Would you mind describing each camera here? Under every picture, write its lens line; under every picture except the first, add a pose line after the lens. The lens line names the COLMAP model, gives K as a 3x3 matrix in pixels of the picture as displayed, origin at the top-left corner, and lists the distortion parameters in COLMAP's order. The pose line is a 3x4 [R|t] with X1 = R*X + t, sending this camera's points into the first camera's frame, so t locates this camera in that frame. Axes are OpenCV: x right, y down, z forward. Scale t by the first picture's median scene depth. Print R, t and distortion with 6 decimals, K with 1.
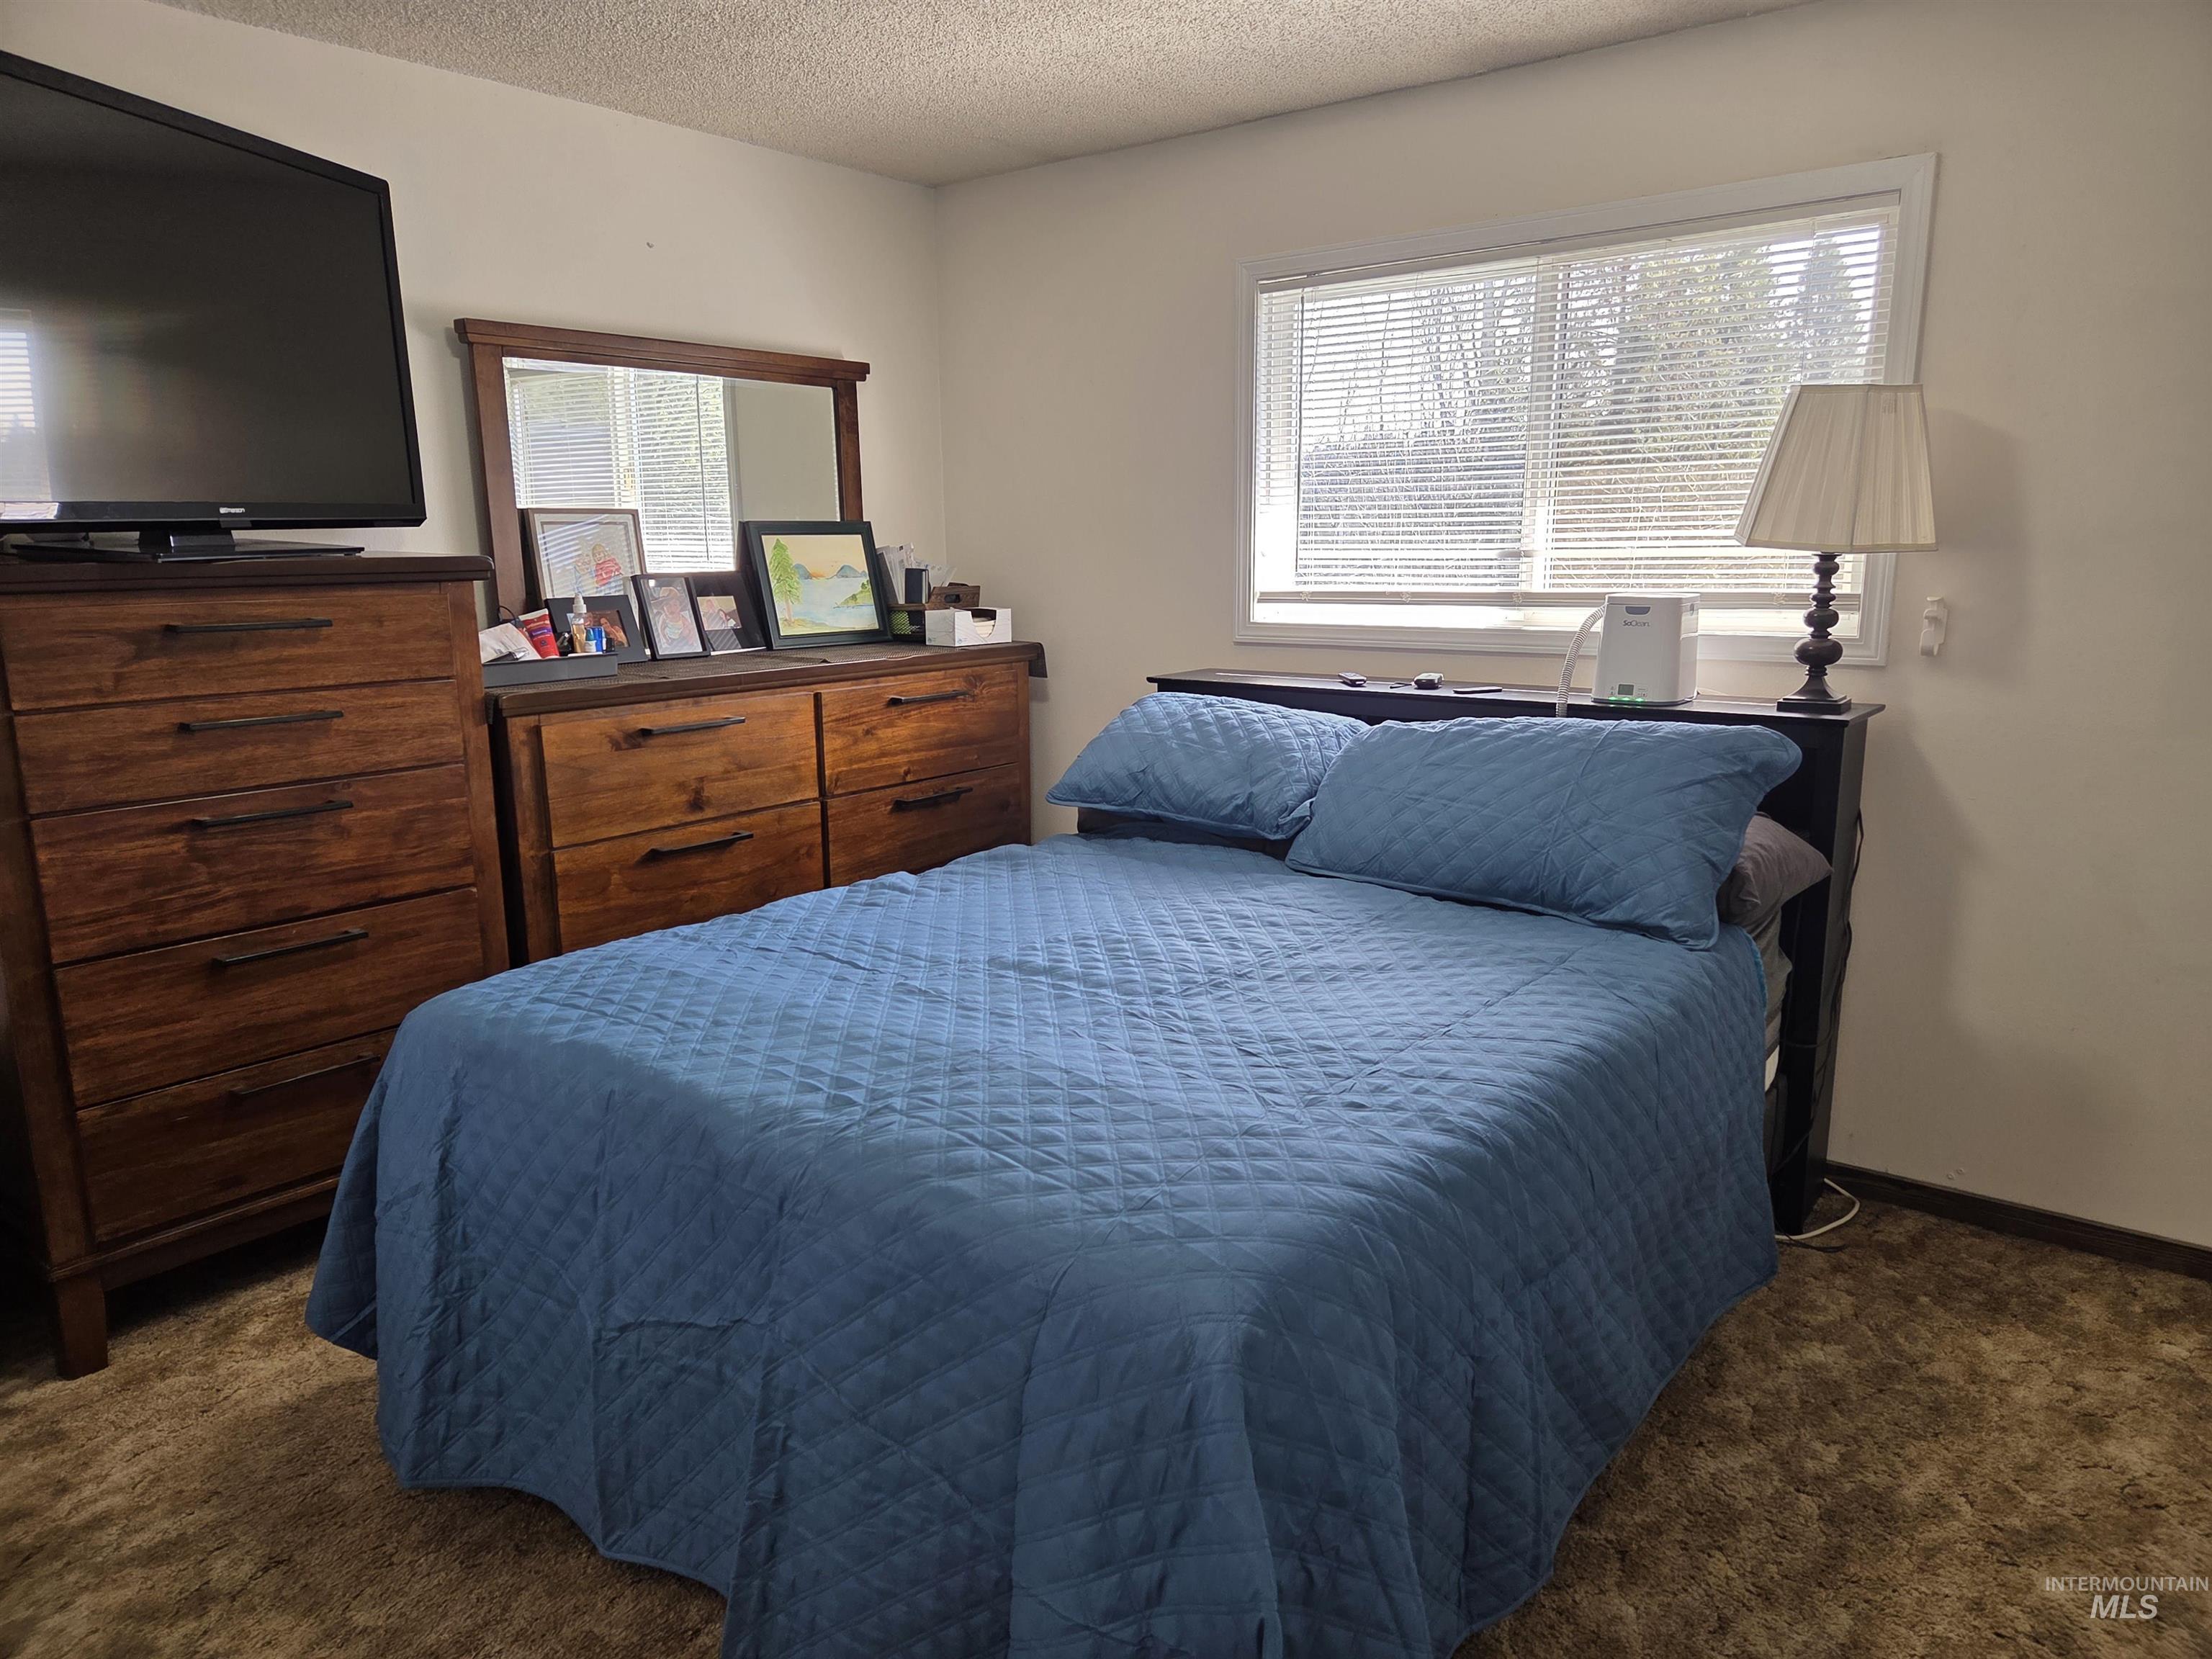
lens RADIAL K [[1484.8, 0, 1115.1], [0, 1484.8, 830.0], [0, 0, 1]] dist [0.069414, -0.052047]
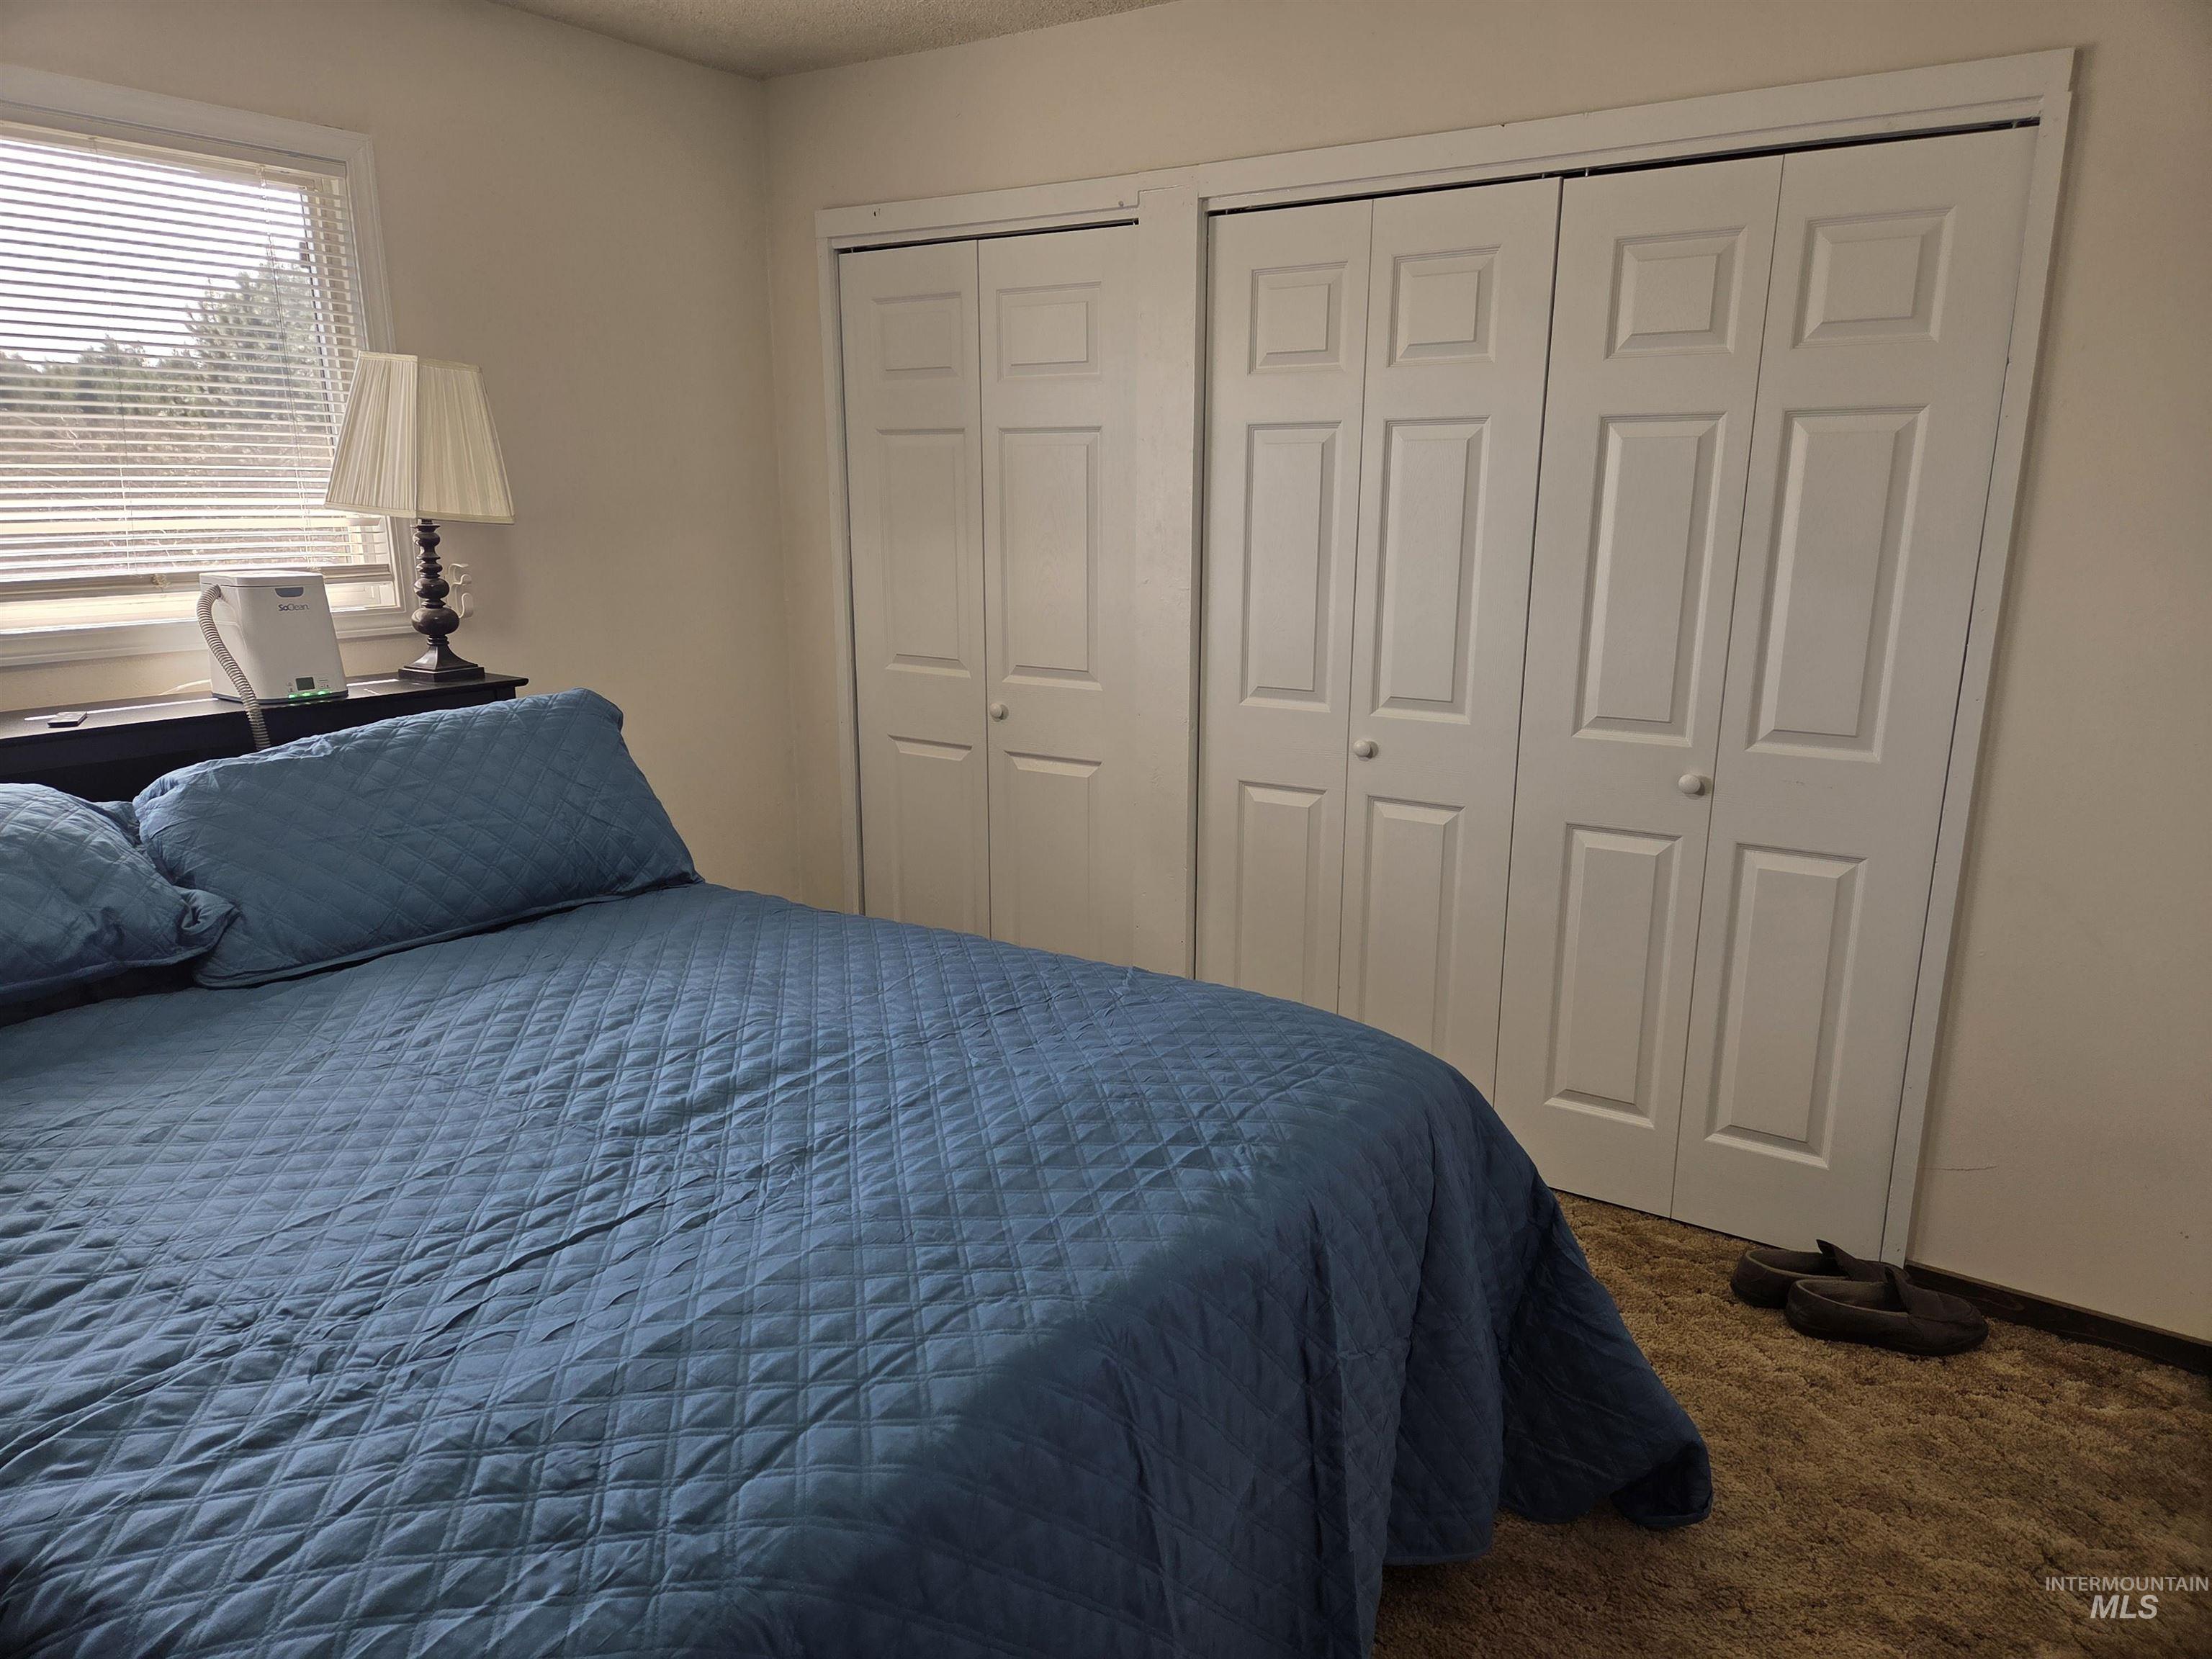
lens RADIAL K [[1484.8, 0, 1110.5], [0, 1484.8, 833.9], [0, 0, 1]] dist [0.069414, -0.052047]
pose [[-0.093160, -0.215878, 0.971966, -0.653196], [0.188578, 0.954716, 0.230122, -0.141661], [-0.977630, 0.204729, -0.048232, 0.689408]]
